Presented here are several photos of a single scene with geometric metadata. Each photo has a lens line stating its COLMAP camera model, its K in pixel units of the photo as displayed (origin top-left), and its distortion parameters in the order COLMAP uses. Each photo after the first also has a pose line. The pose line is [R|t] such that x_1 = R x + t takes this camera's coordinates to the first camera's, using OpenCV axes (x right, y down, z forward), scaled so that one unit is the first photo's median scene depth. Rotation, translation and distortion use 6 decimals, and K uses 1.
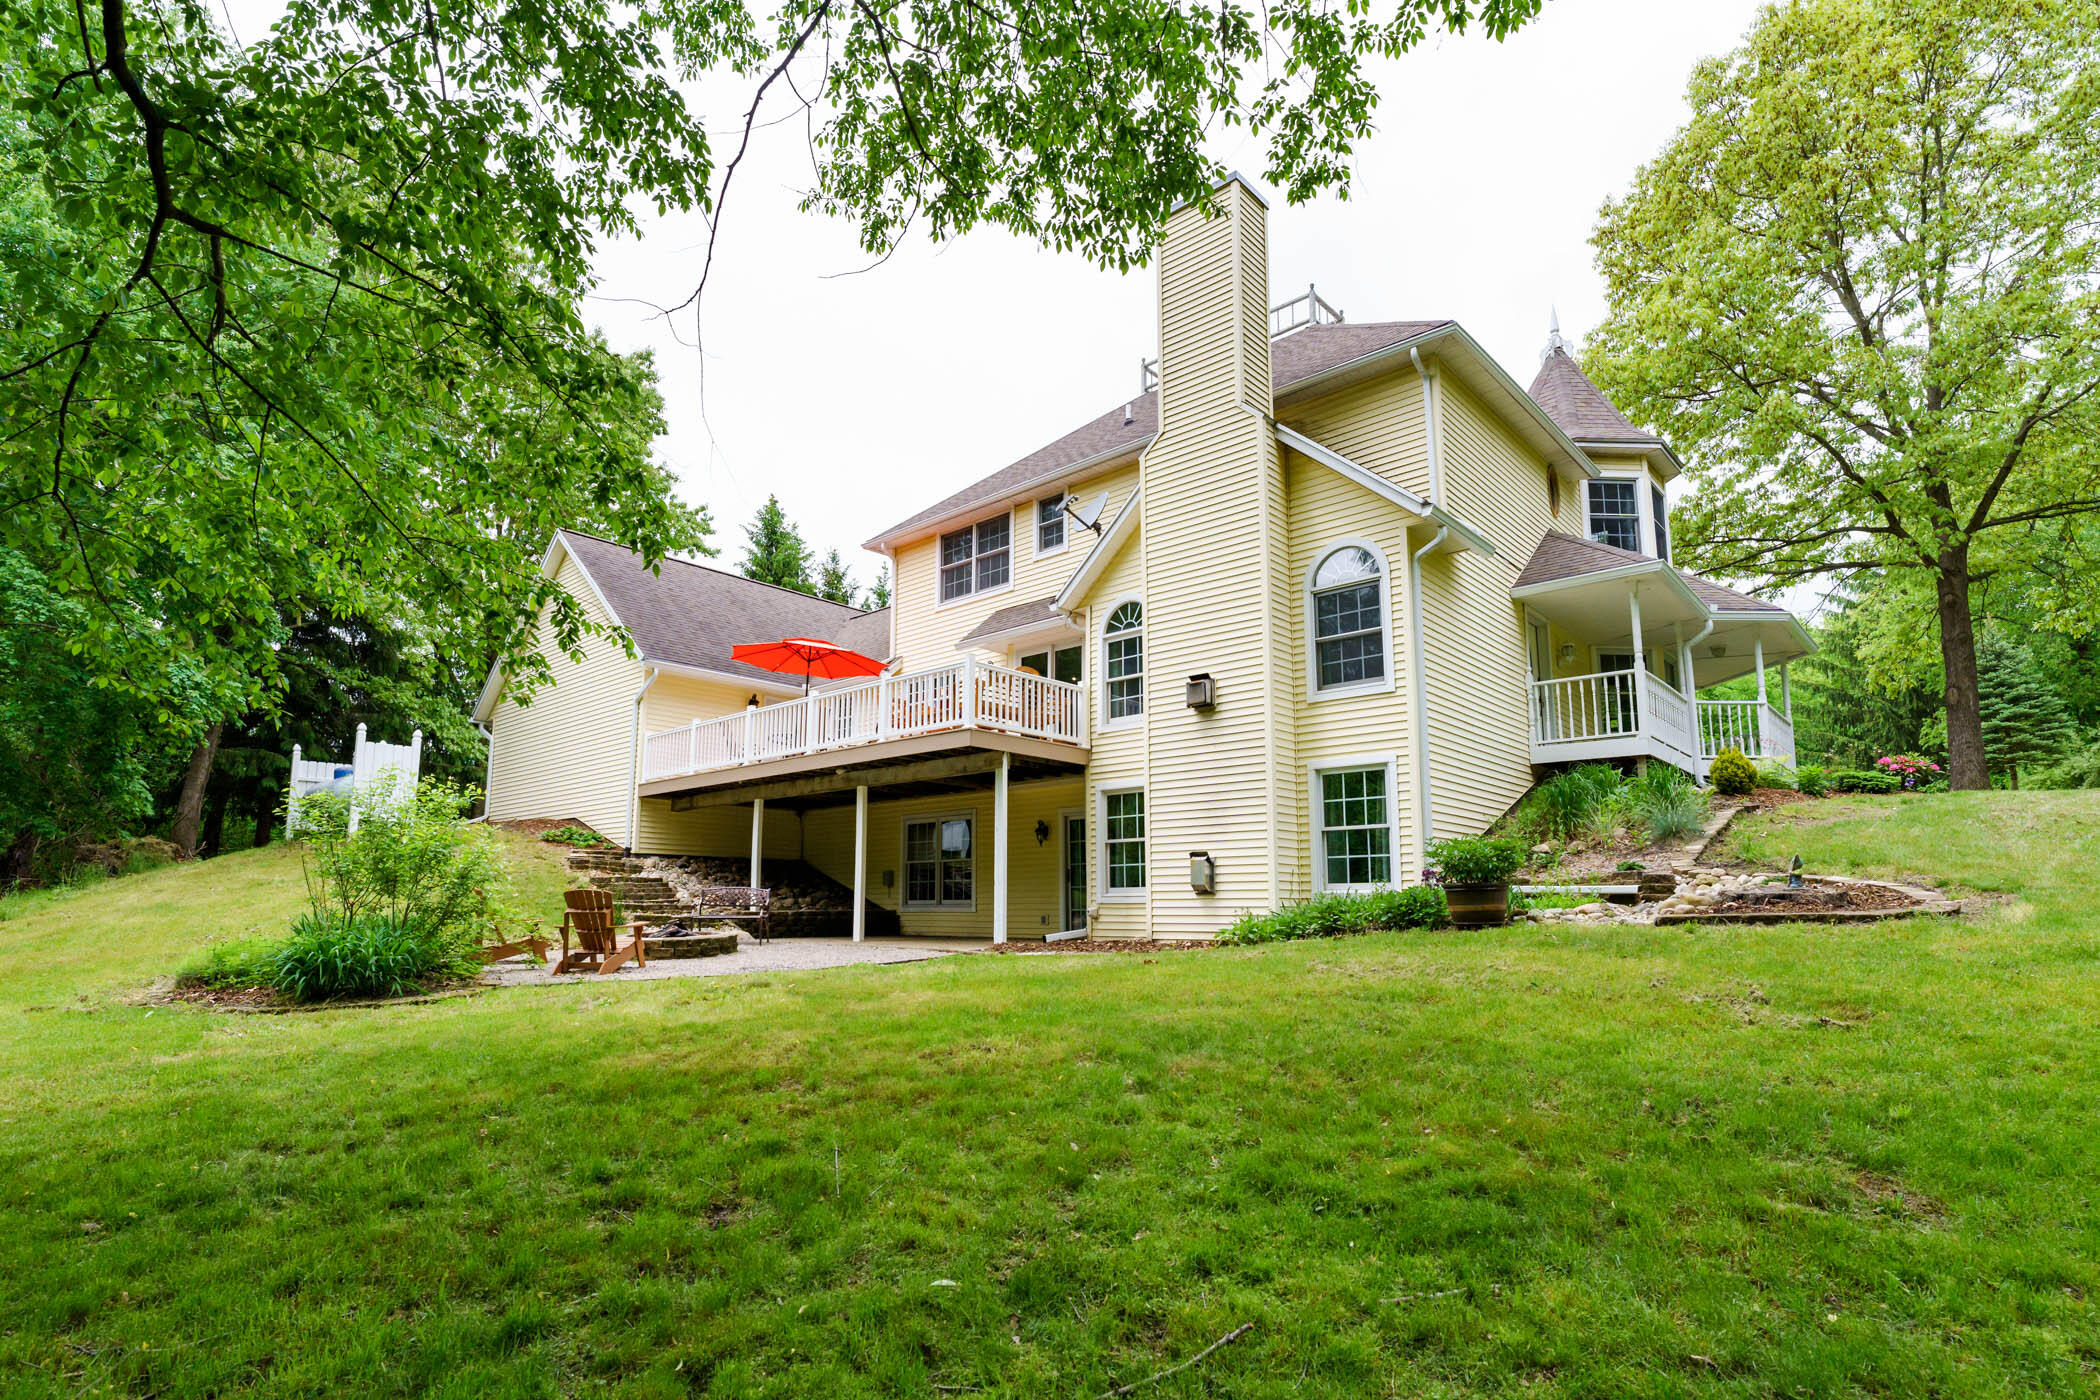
lens RADIAL K [[1046.7, 0, 1046.3], [0, 1046.7, 770.7], [0, 0, 1]] dist [0.003194, -0.000078]
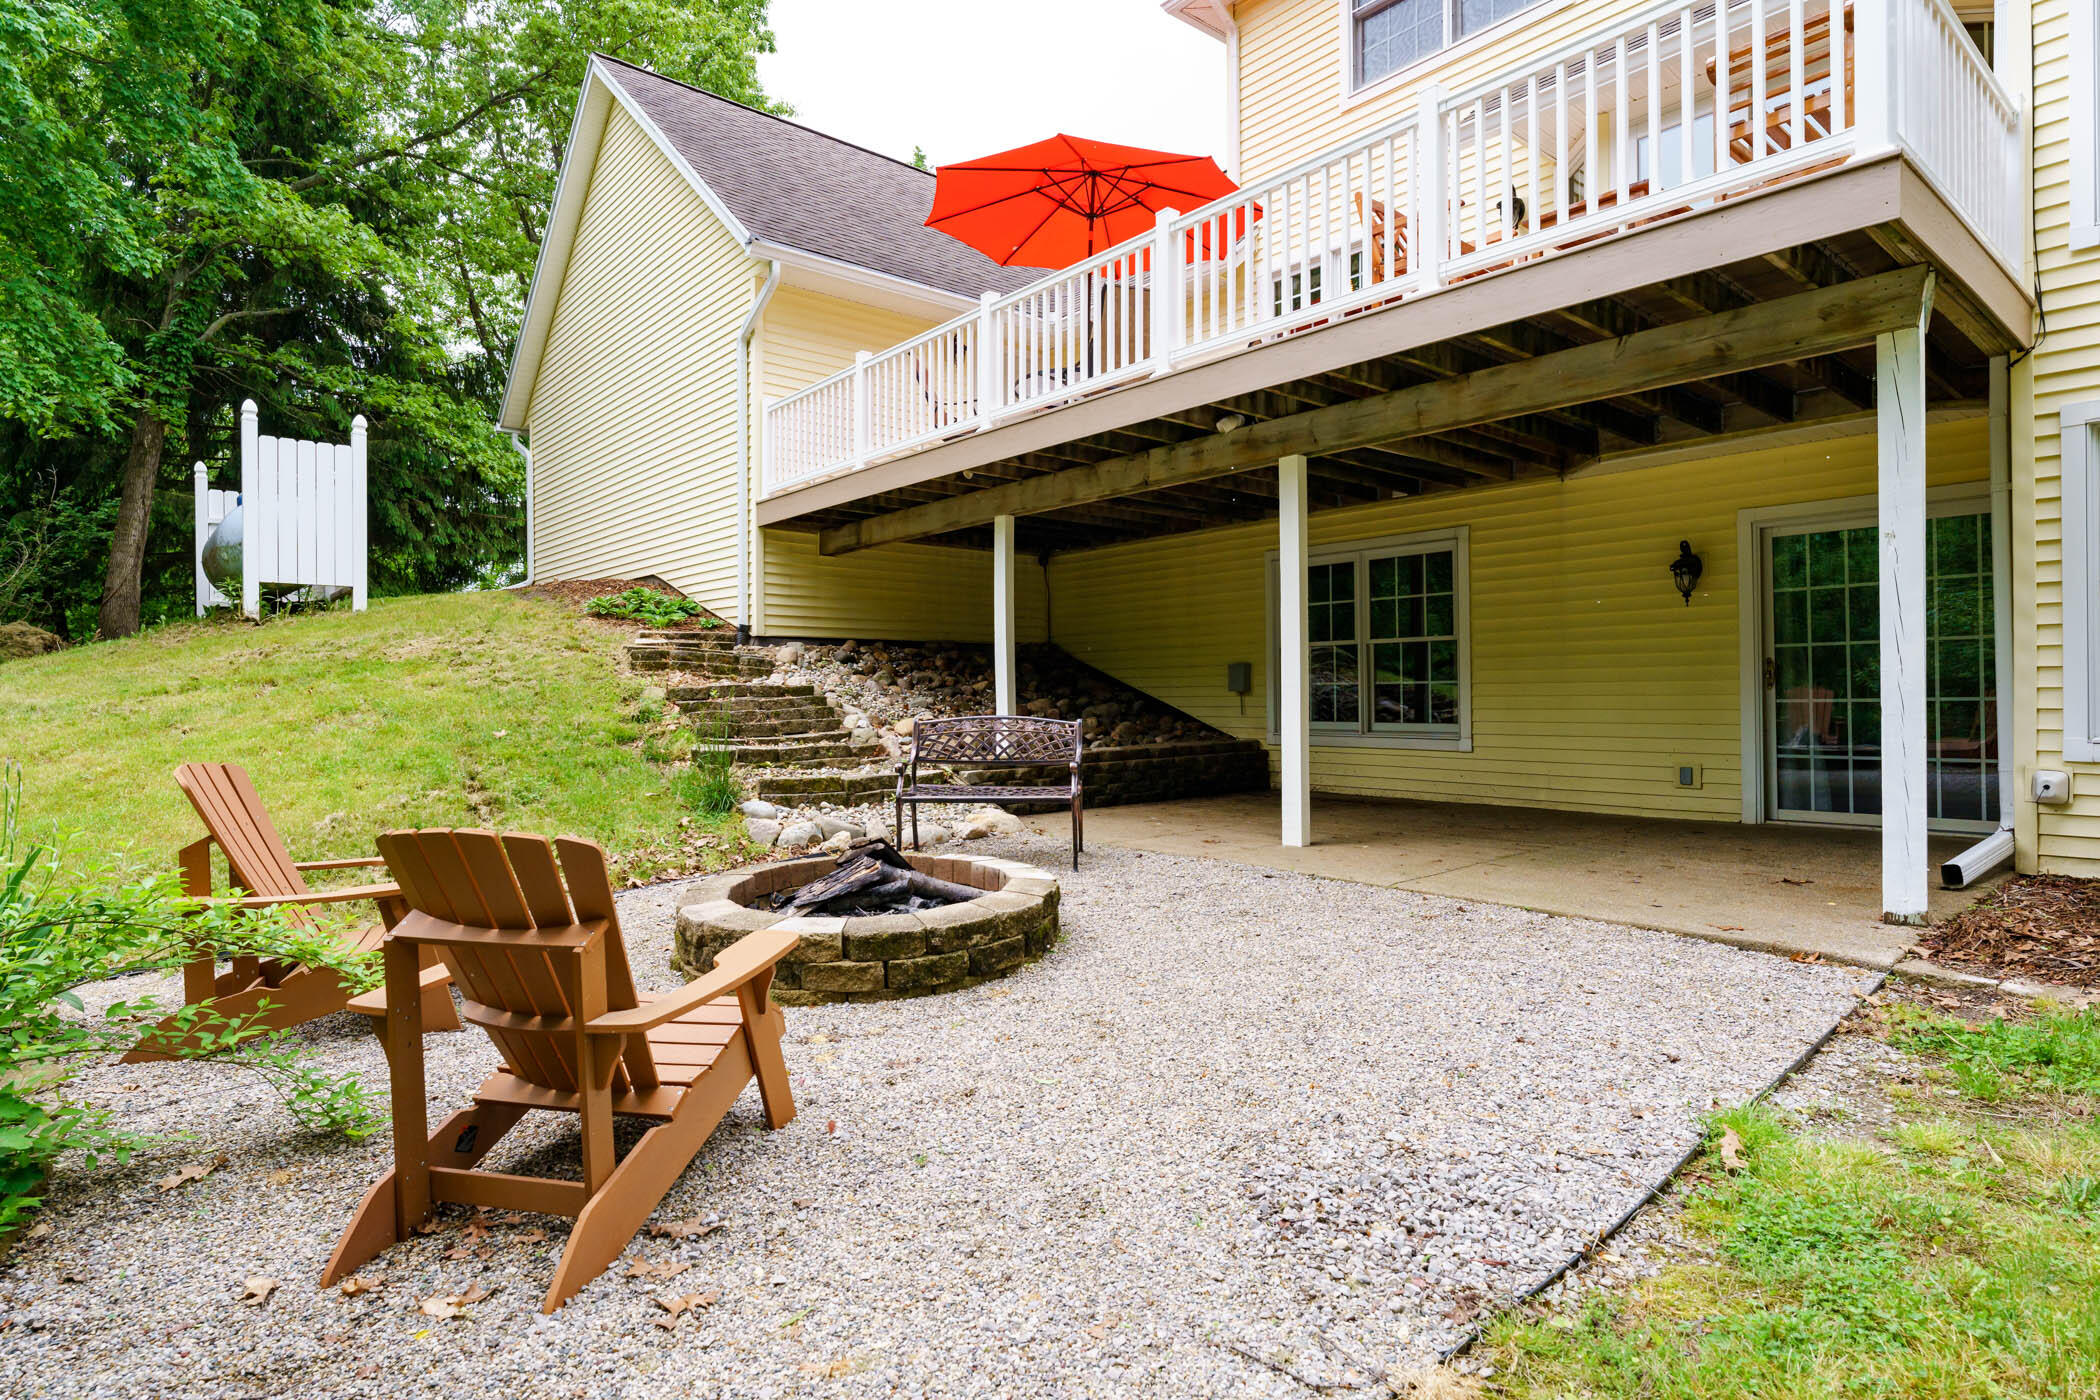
lens RADIAL K [[1098.5, 0, 1046.9], [0, 1098.5, 687.1], [0, 0, 1]] dist [-0.006833, -0.000456]
pose [[0.991444, -0.010770, -0.130091, -0.188401], [0.027653, 0.991301, 0.128677, 0.039463], [0.127573, -0.131173, 0.983117, 0.501287]]
